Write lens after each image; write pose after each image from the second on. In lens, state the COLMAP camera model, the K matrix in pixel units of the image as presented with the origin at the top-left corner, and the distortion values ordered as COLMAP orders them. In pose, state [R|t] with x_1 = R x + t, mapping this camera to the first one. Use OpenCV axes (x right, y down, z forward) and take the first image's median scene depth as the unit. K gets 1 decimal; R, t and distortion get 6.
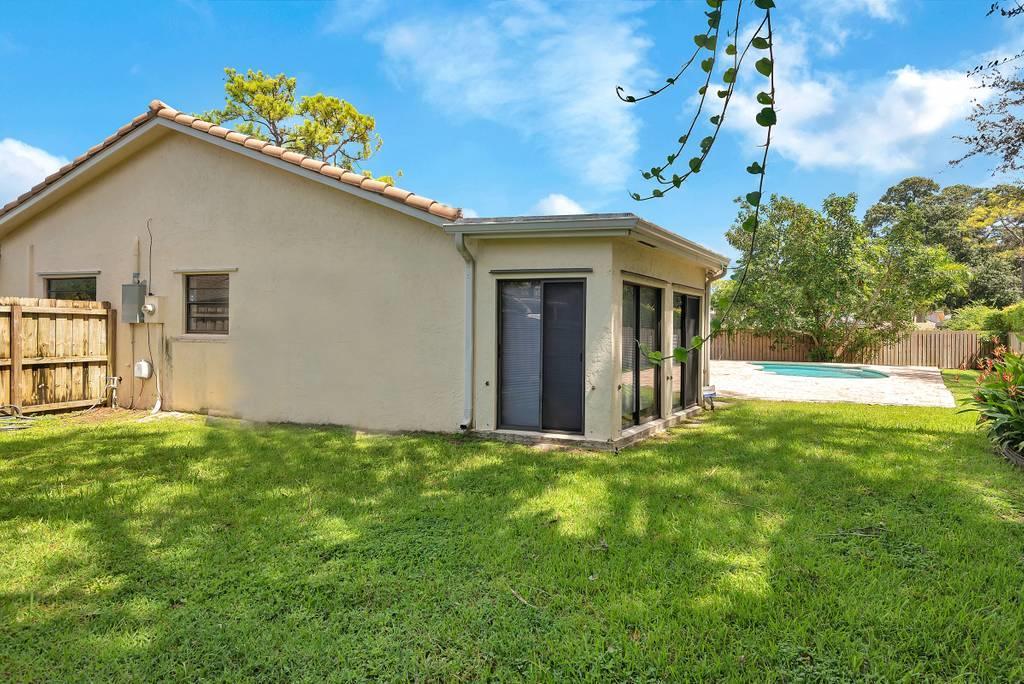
lens RADIAL K [[481.1, 0, 511.8], [0, 481.1, 321.6], [0, 0, 1]] dist [-0.000196, -0.010932]
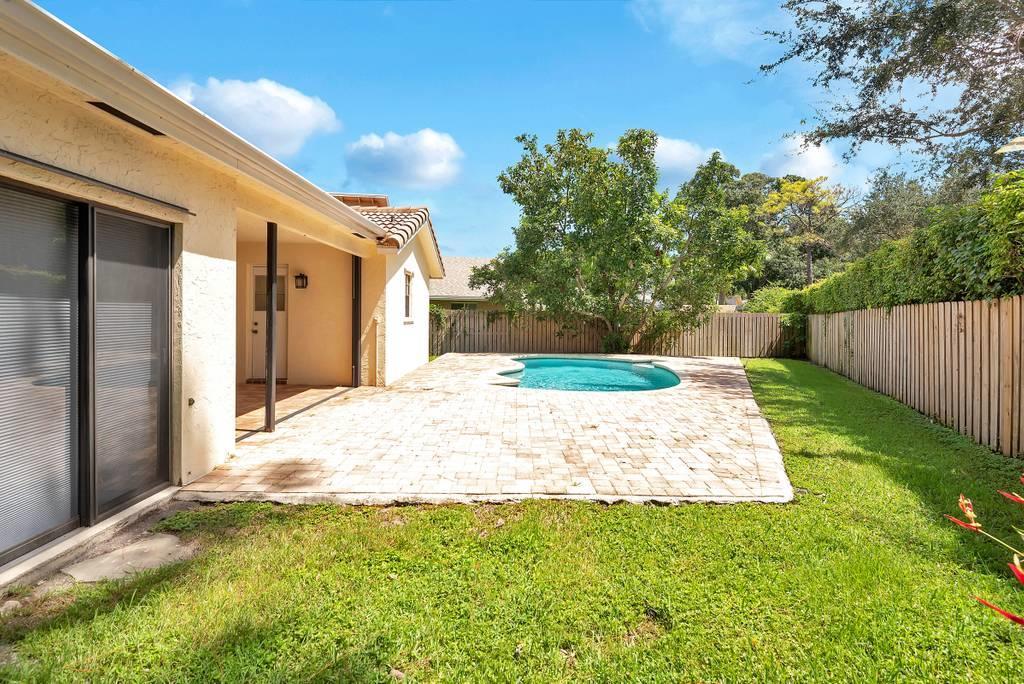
lens RADIAL K [[505.1, 0, 517.3], [0, 505.1, 309.7], [0, 0, 1]] dist [0.001039, -0.000287]
pose [[0.949043, 0.004128, 0.315121, 0.248596], [-0.007067, 0.999942, 0.008183, 0.008861], [-0.315069, -0.009993, 0.949016, 0.288662]]
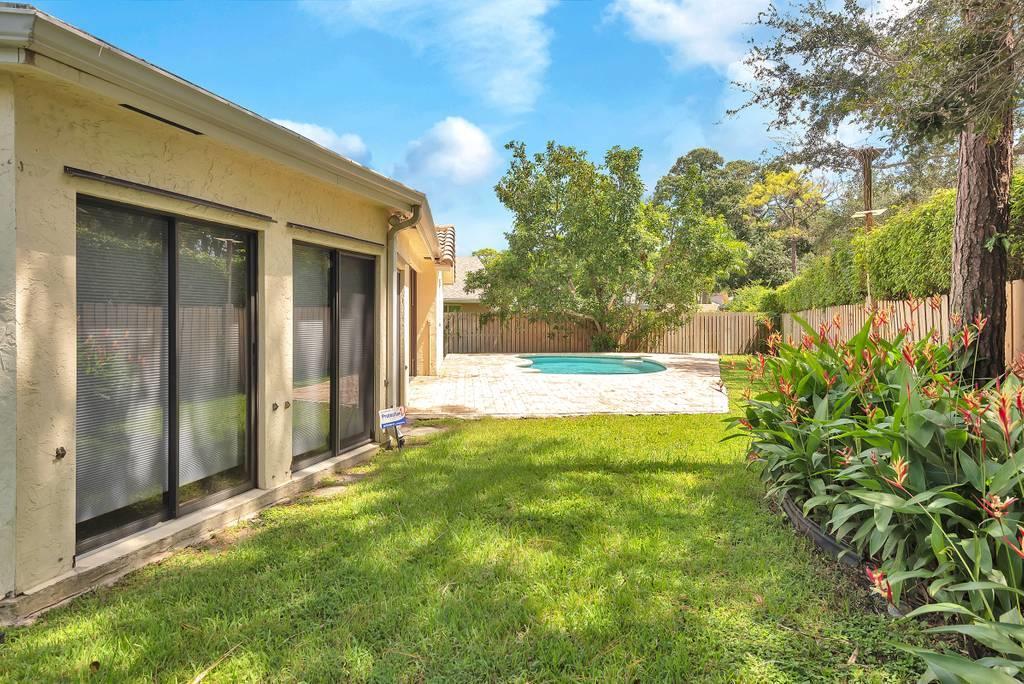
lens RADIAL K [[609.1, 0, 512.7], [0, 609.1, 305.2], [0, 0, 1]] dist [0.004345, 0.000109]
pose [[0.923492, -0.003942, 0.383597, 0.106966], [0.004107, 0.999991, 0.000387, 0.003485], [-0.383595, 0.001218, 0.923501, 0.104152]]
